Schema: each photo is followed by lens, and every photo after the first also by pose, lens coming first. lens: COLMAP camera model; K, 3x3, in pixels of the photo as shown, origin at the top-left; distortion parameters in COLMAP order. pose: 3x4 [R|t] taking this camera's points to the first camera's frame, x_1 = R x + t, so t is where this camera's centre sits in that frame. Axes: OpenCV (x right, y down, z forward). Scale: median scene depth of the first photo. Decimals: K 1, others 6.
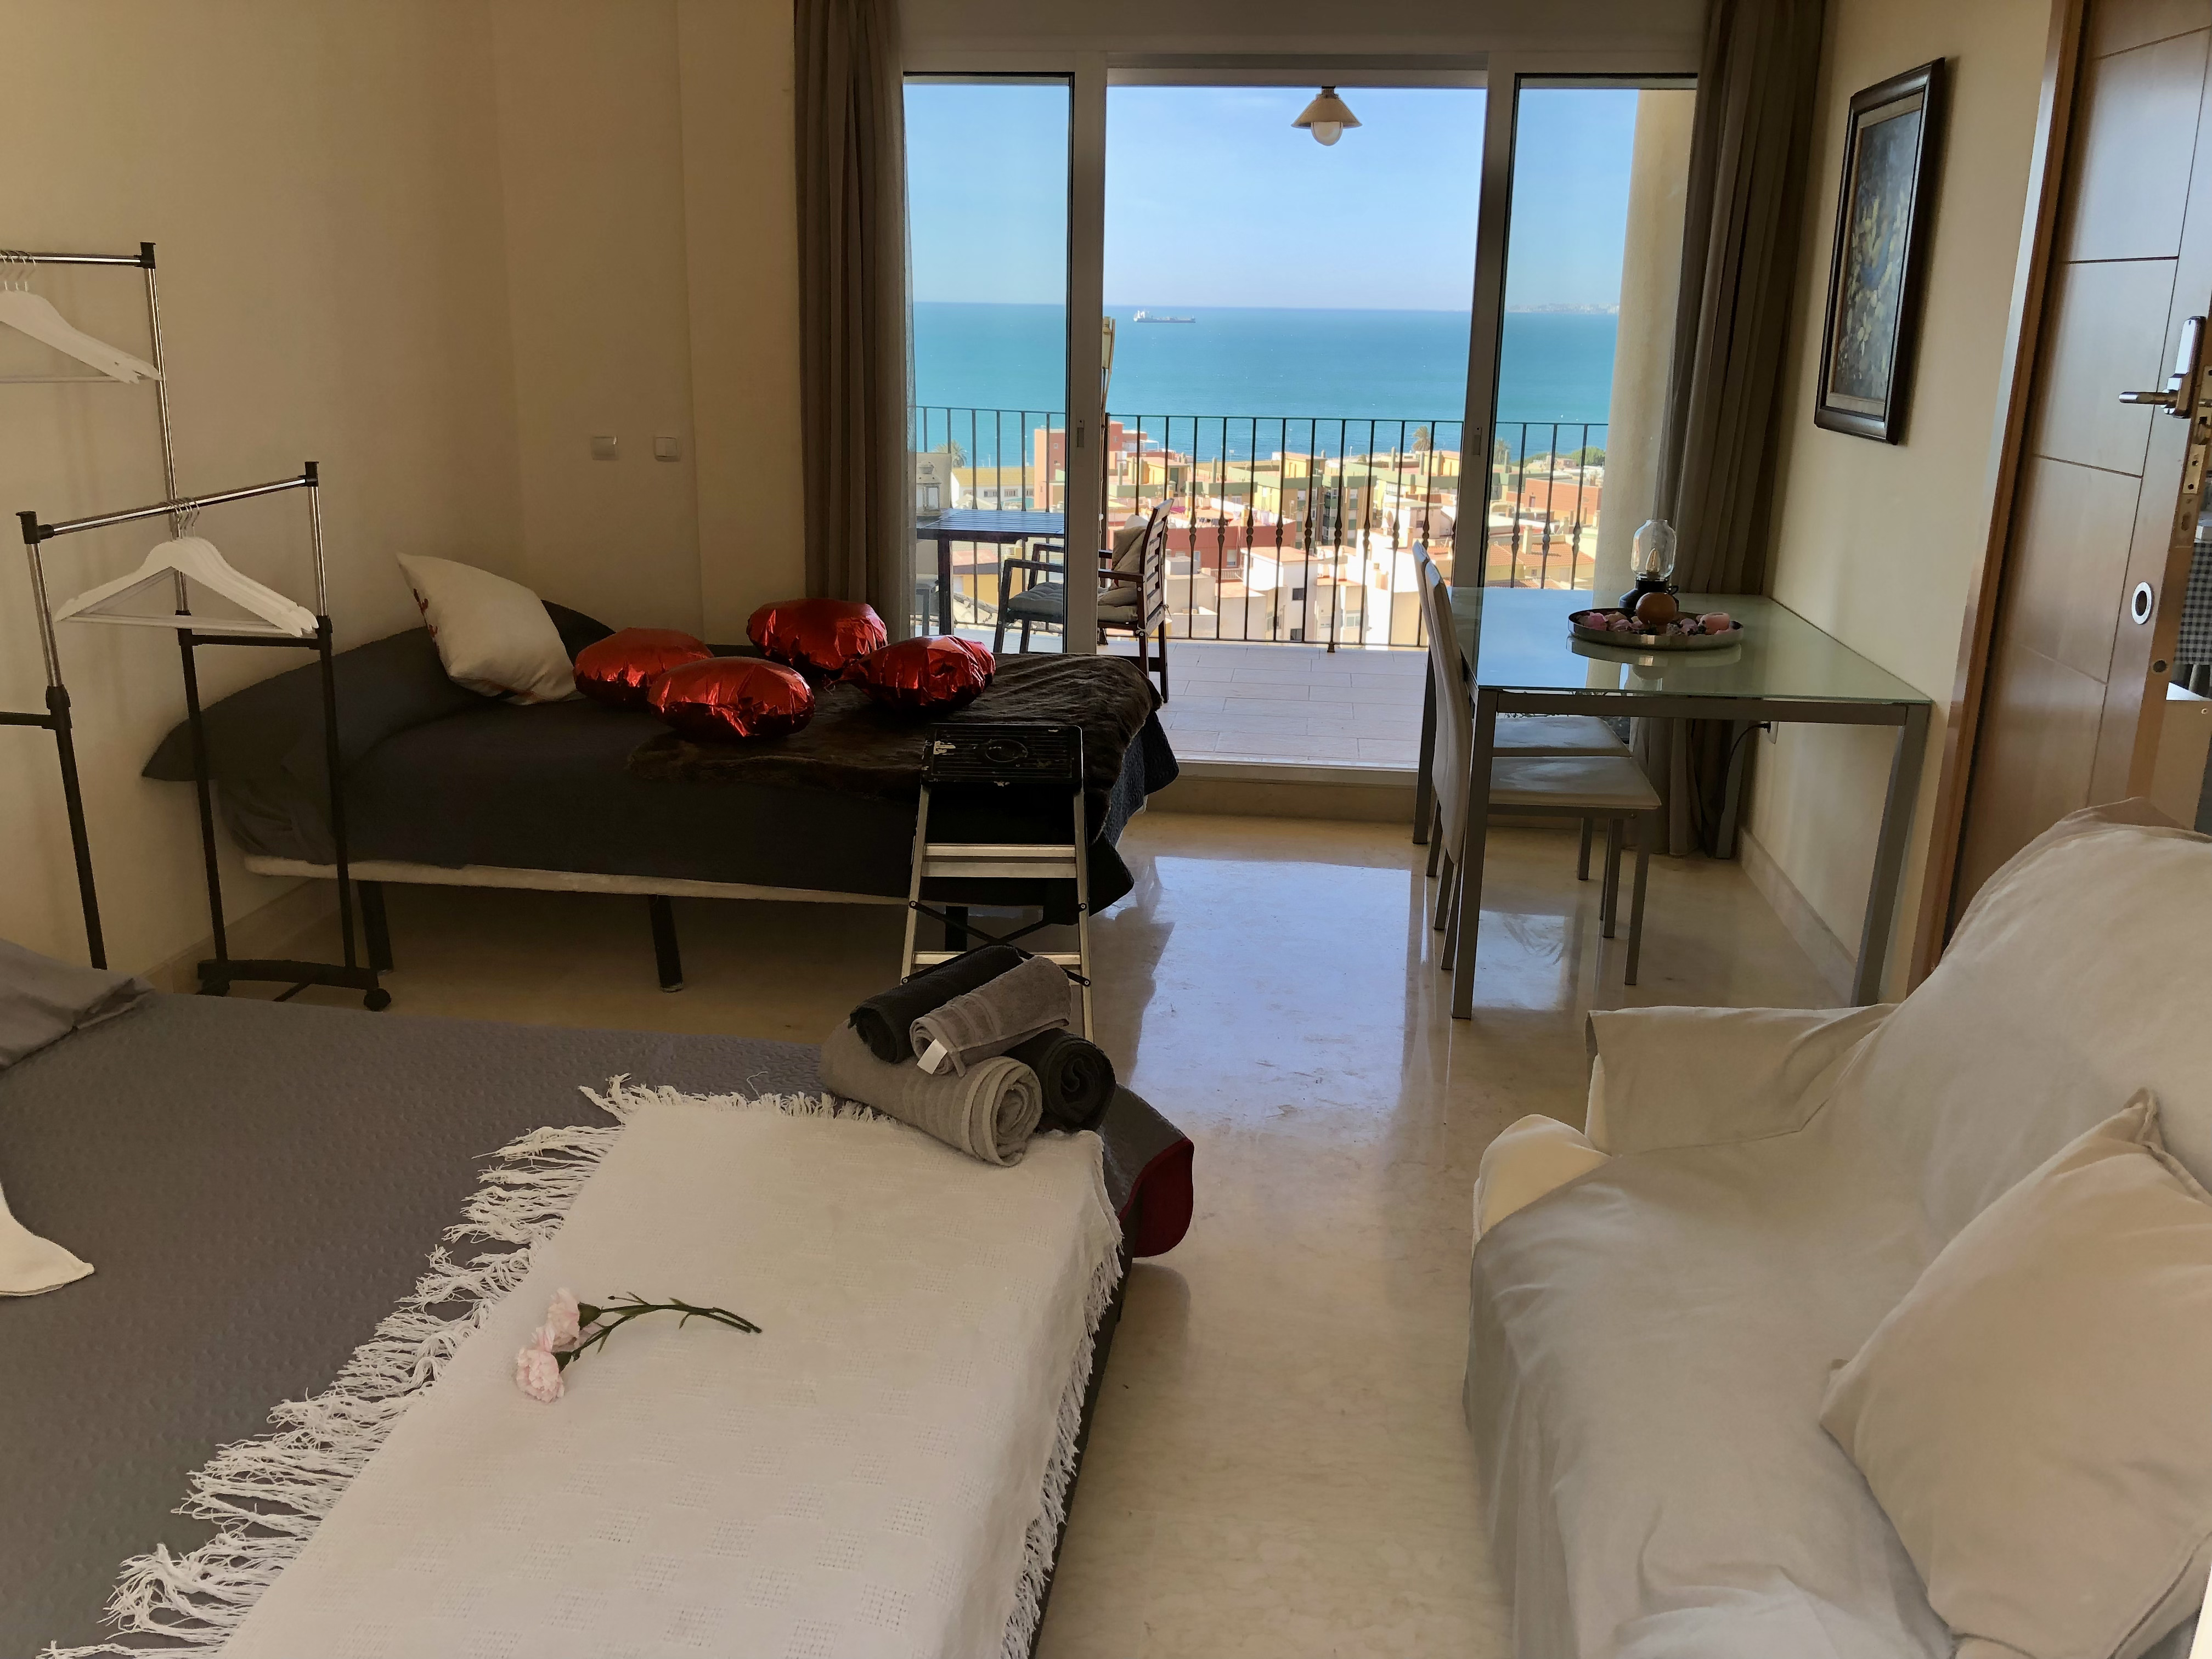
lens RADIAL K [[1828.9, 0, 1114.3], [0, 1828.9, 821.6], [0, 0, 1]] dist [0.050426, -0.041781]
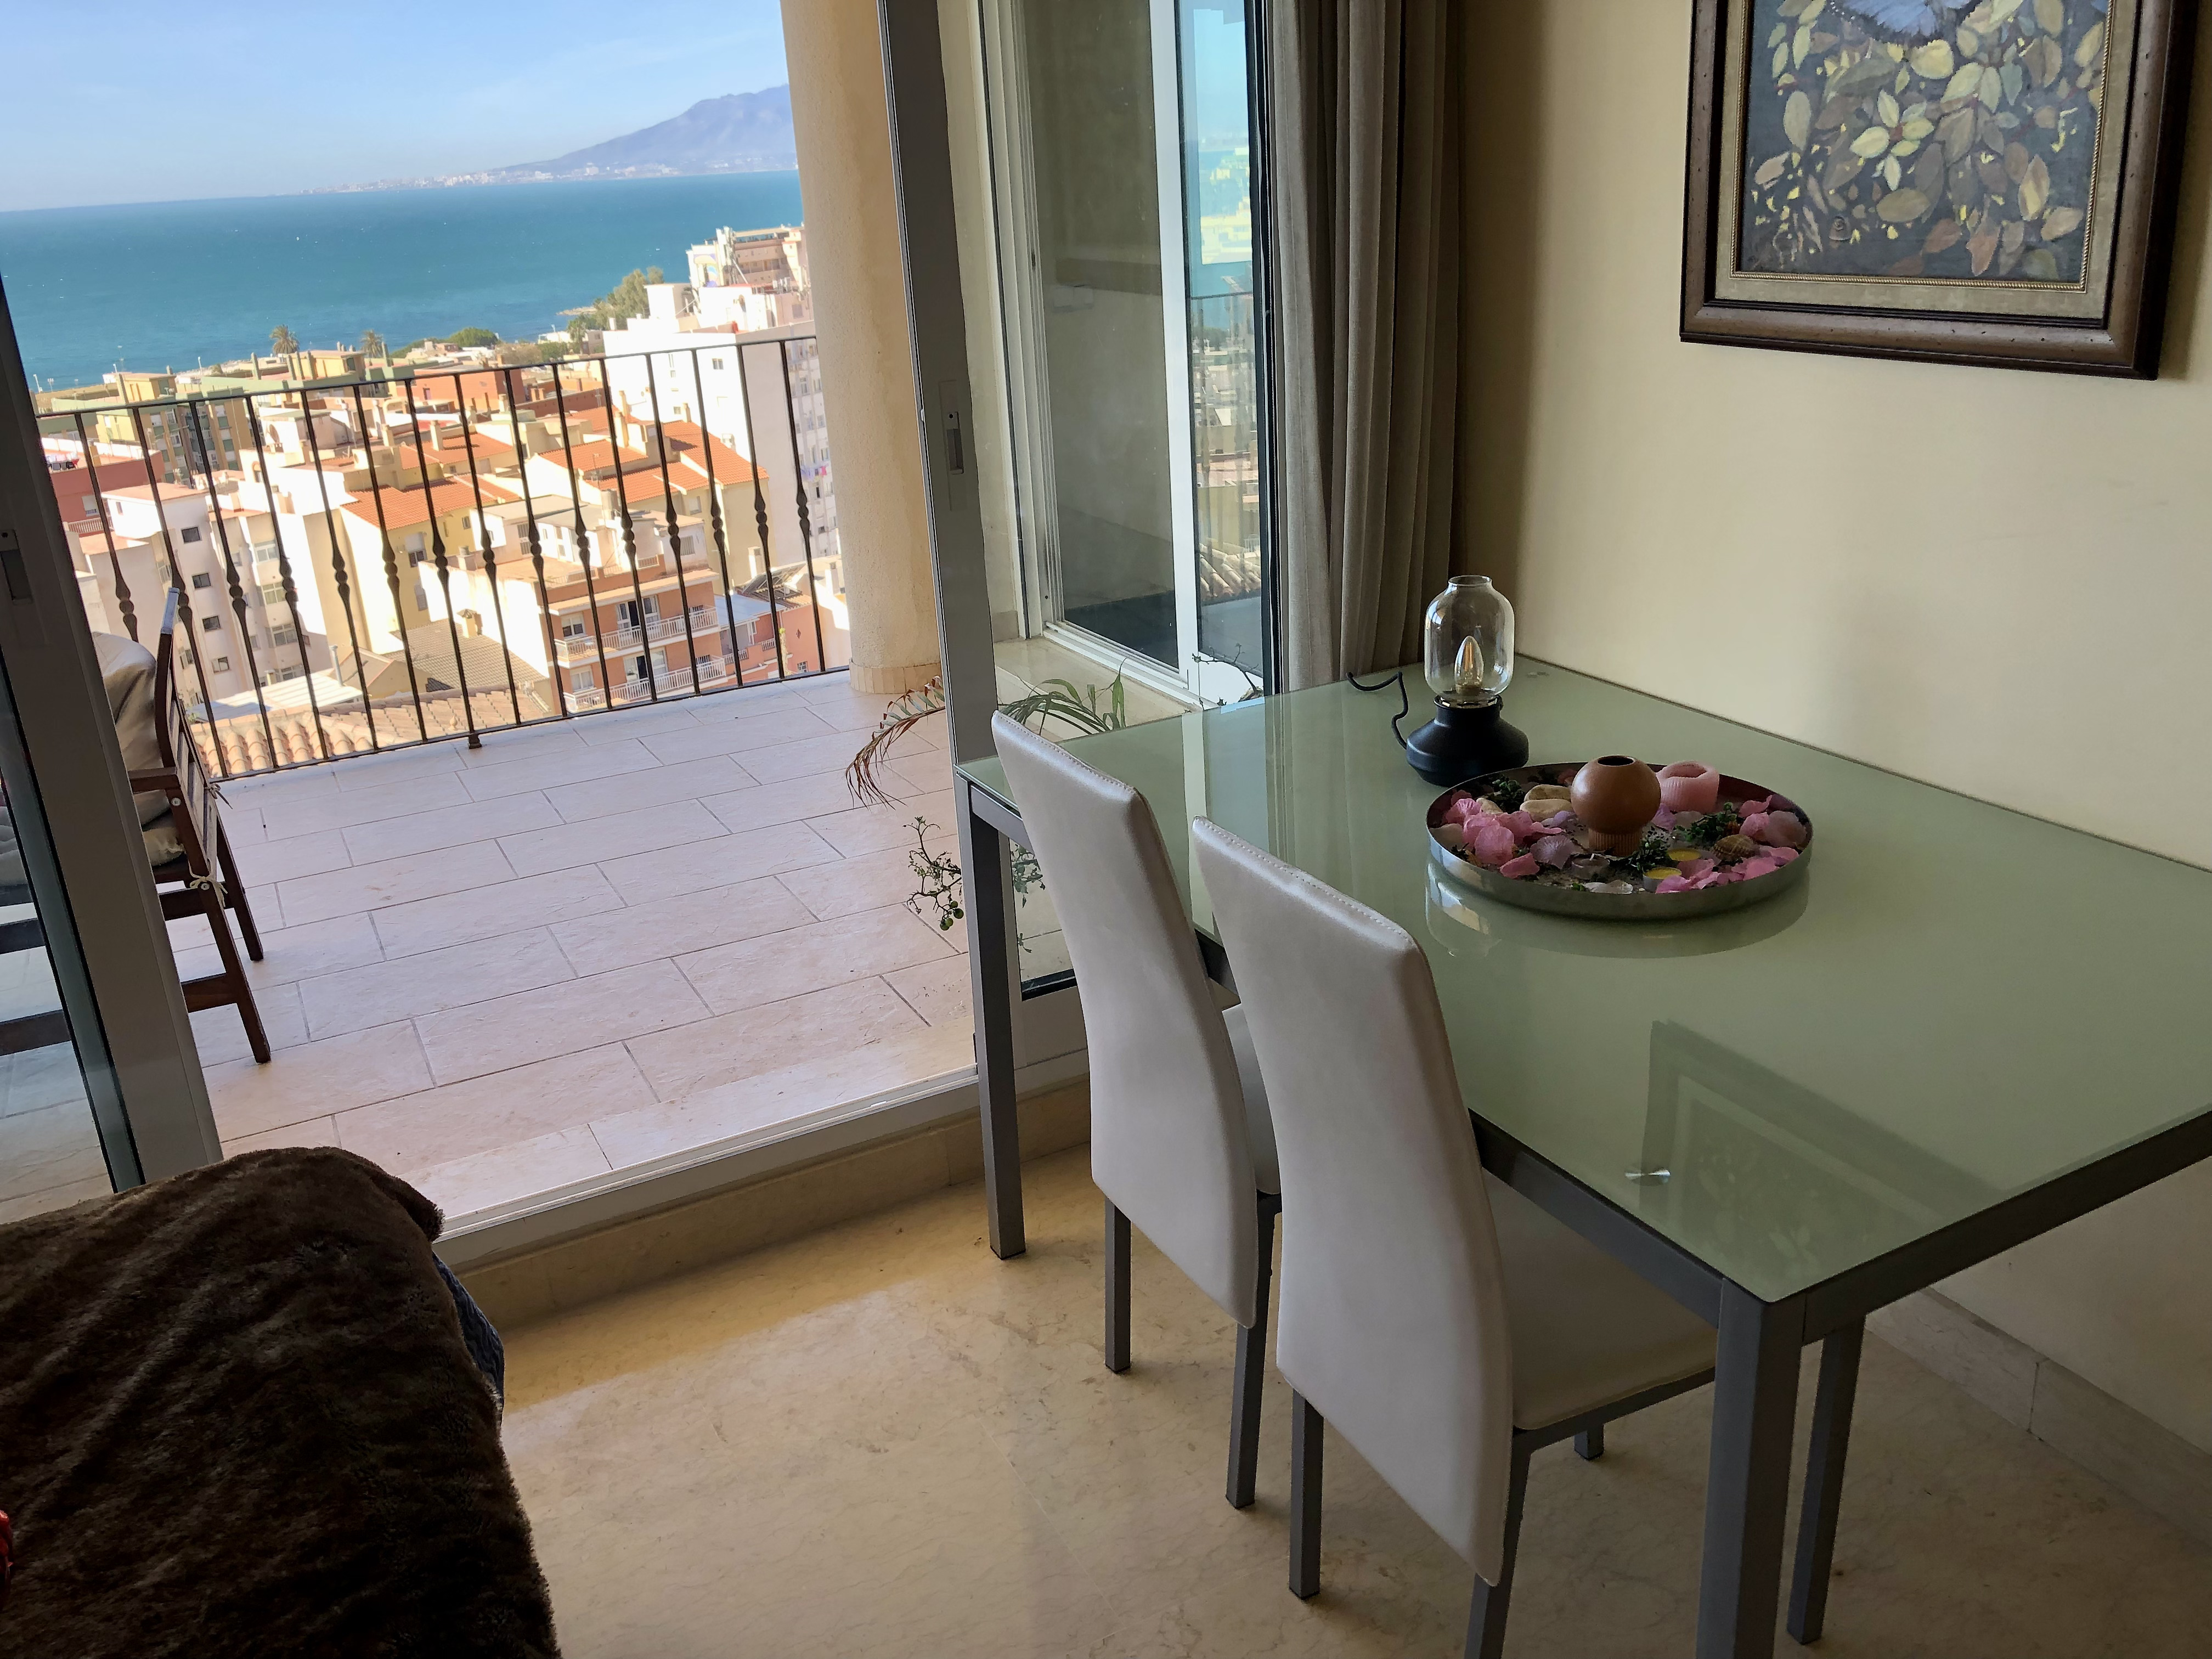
lens RADIAL K [[1828.9, 0, 1114.3], [0, 1828.9, 821.6], [0, 0, 1]] dist [0.050426, -0.041781]
pose [[0.832536, -0.258559, 0.489930, -0.034248], [0.225935, 0.965977, 0.125861, -0.209510], [-0.505804, 0.005908, 0.862628, 0.726491]]
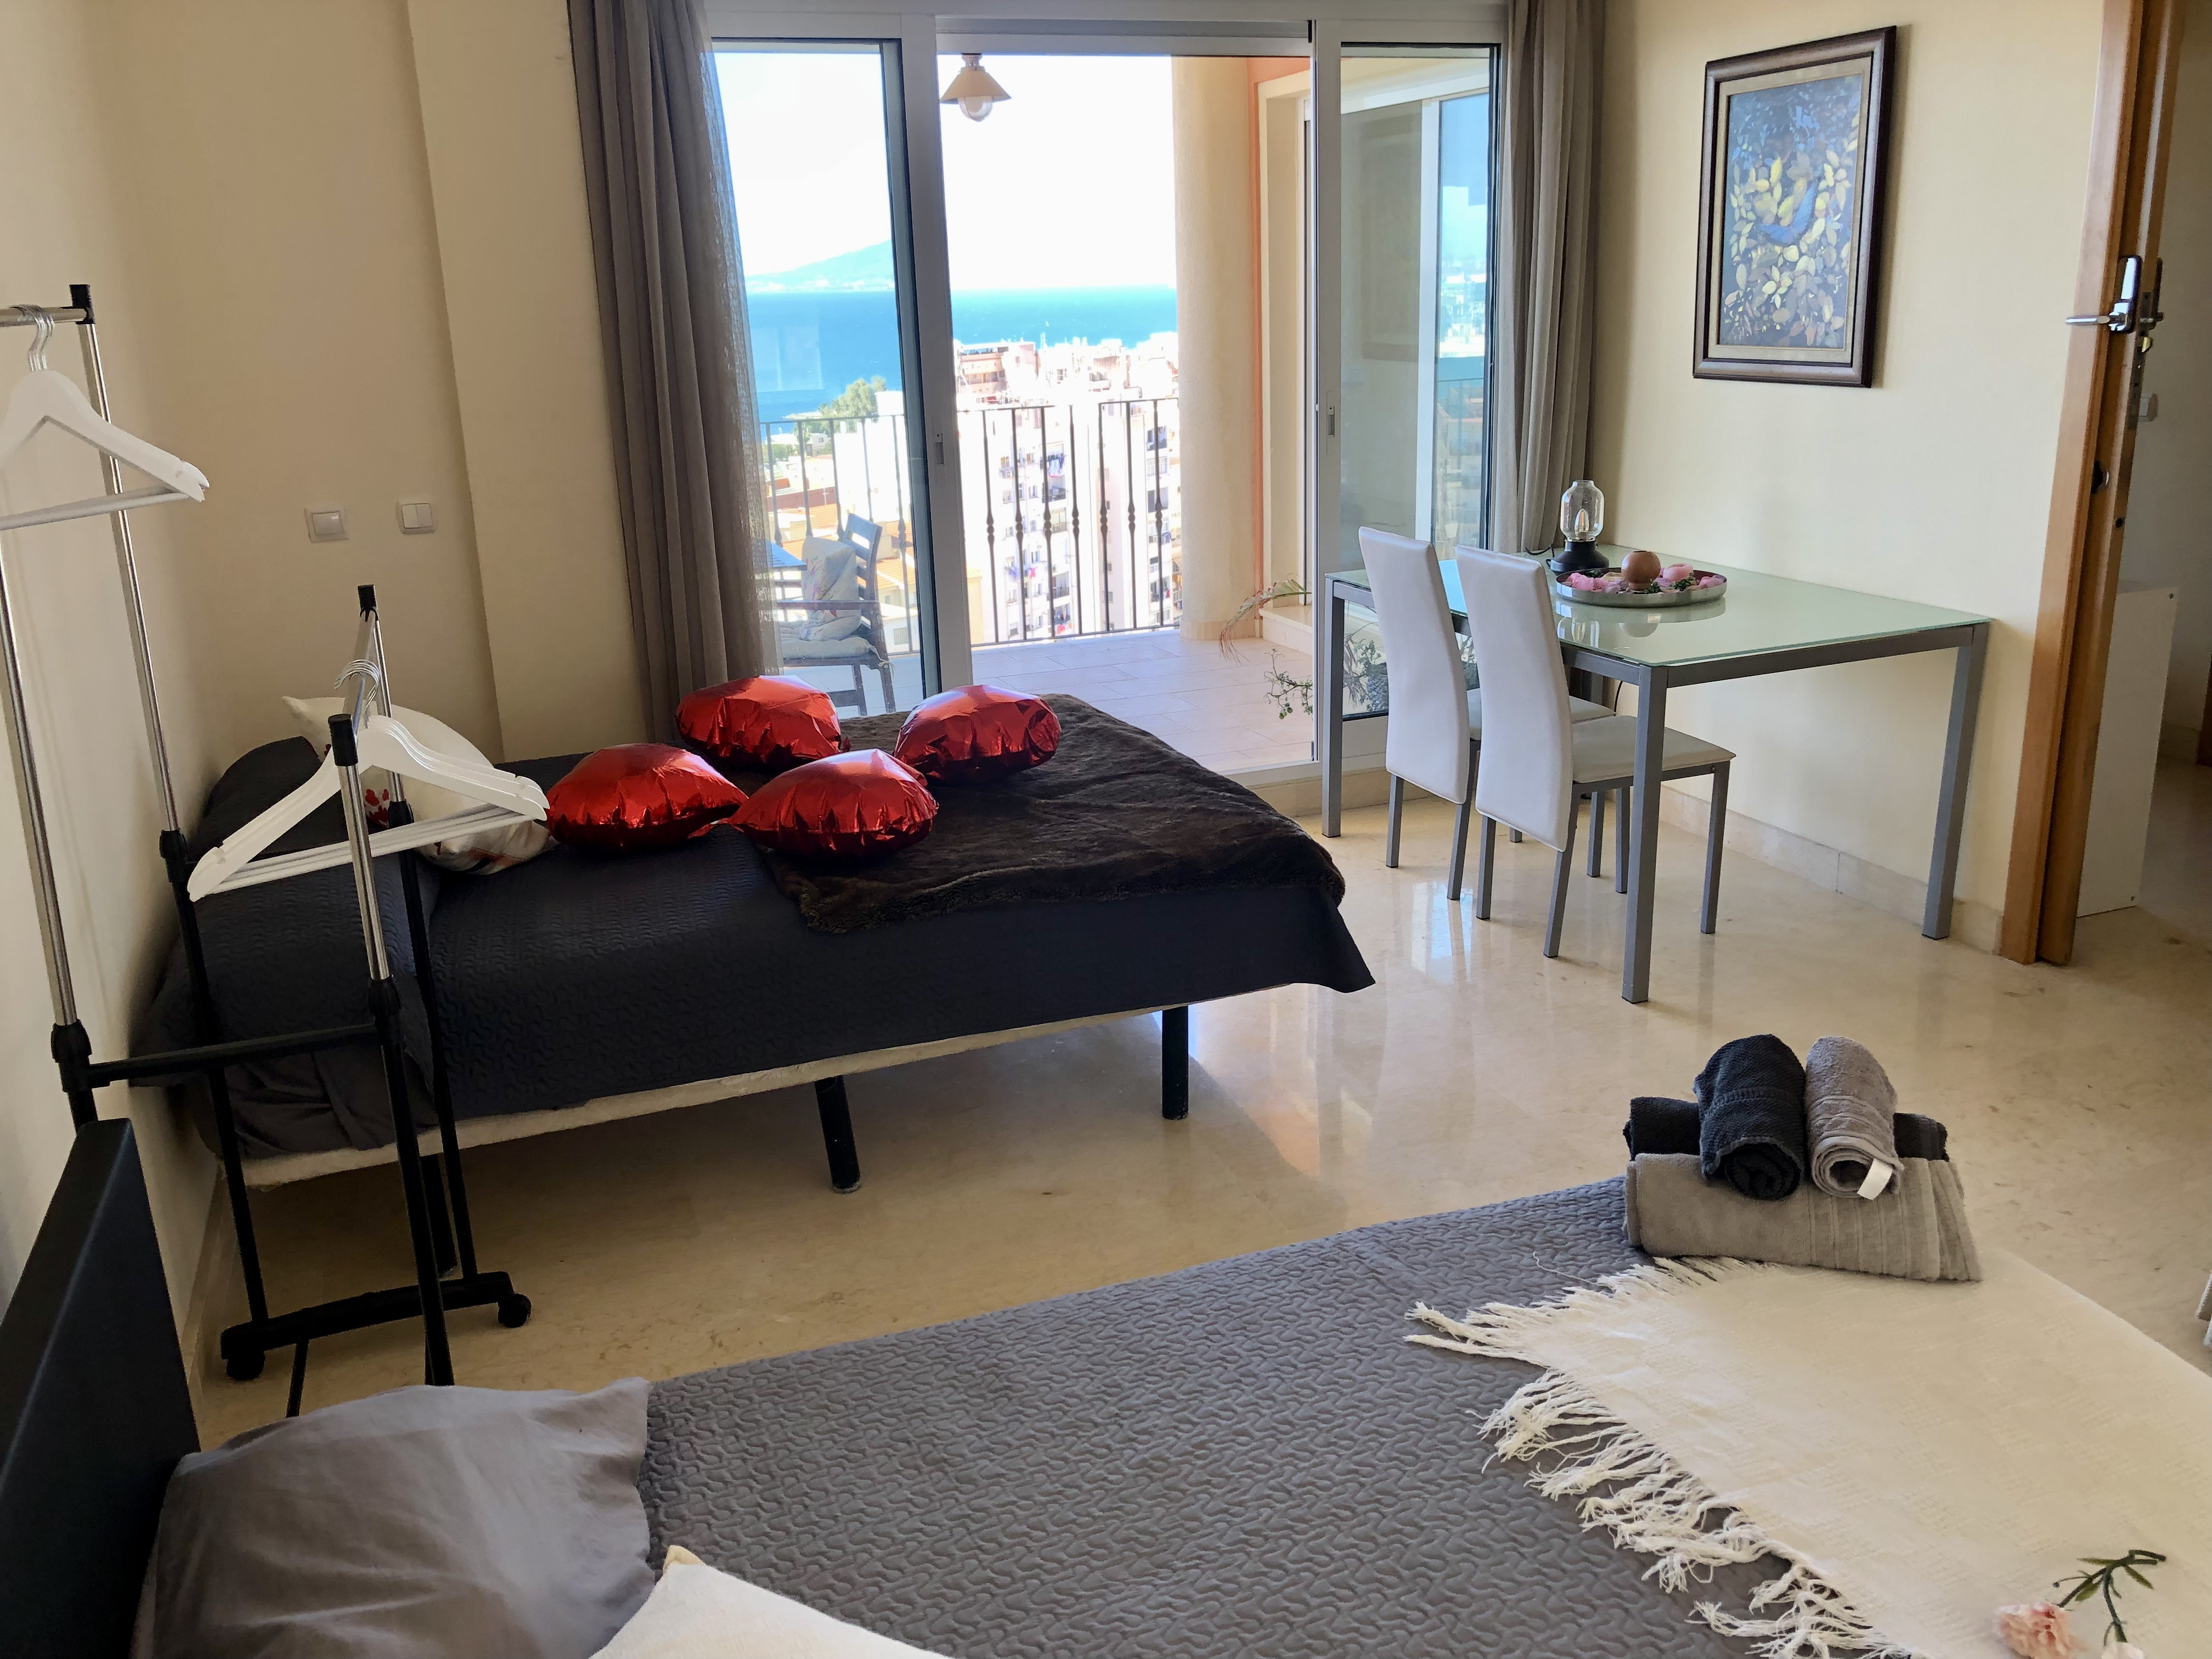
lens RADIAL K [[1842.4, 0, 1138.6], [0, 1842.4, 802.1], [0, 0, 1]] dist [-0.001415, 0.053951]
pose [[0.885088, -0.174856, 0.431330, -0.445714], [0.175565, 0.983714, 0.038528, -0.081646], [-0.431042, 0.041626, 0.901371, 0.224892]]
